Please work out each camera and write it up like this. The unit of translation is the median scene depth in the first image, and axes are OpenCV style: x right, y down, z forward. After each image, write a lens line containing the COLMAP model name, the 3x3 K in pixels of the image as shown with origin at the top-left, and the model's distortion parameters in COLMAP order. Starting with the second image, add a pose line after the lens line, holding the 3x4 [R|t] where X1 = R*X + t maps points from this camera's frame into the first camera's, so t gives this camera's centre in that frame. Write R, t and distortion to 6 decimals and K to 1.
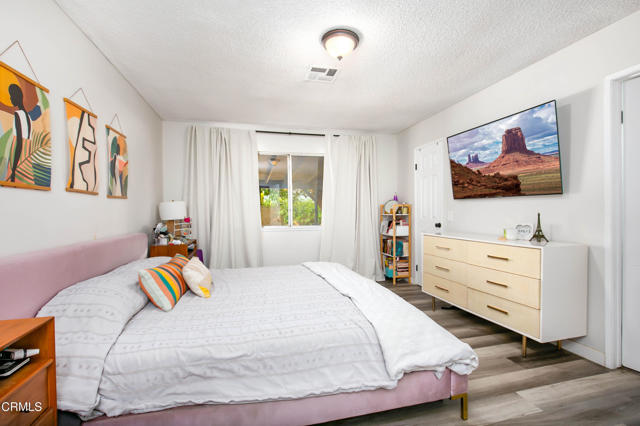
lens RADIAL K [[293.6, 0, 319.7], [0, 293.6, 213.8], [0, 0, 1]] dist [-0.005138, -0.000126]
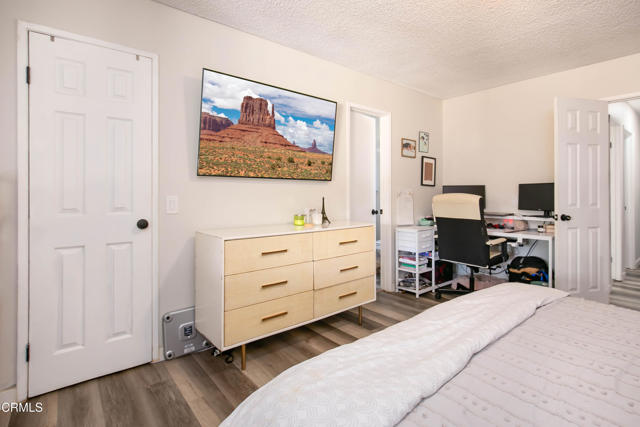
lens RADIAL K [[318.4, 0, 322.5], [0, 318.4, 193.9], [0, 0, 1]] dist [-0.000474, -0.000030]
pose [[-0.429486, 0.013289, 0.902976, -0.323633], [0.013606, 0.999873, -0.008244, -0.006746], [-0.902971, 0.008745, -0.429612, 1.500818]]
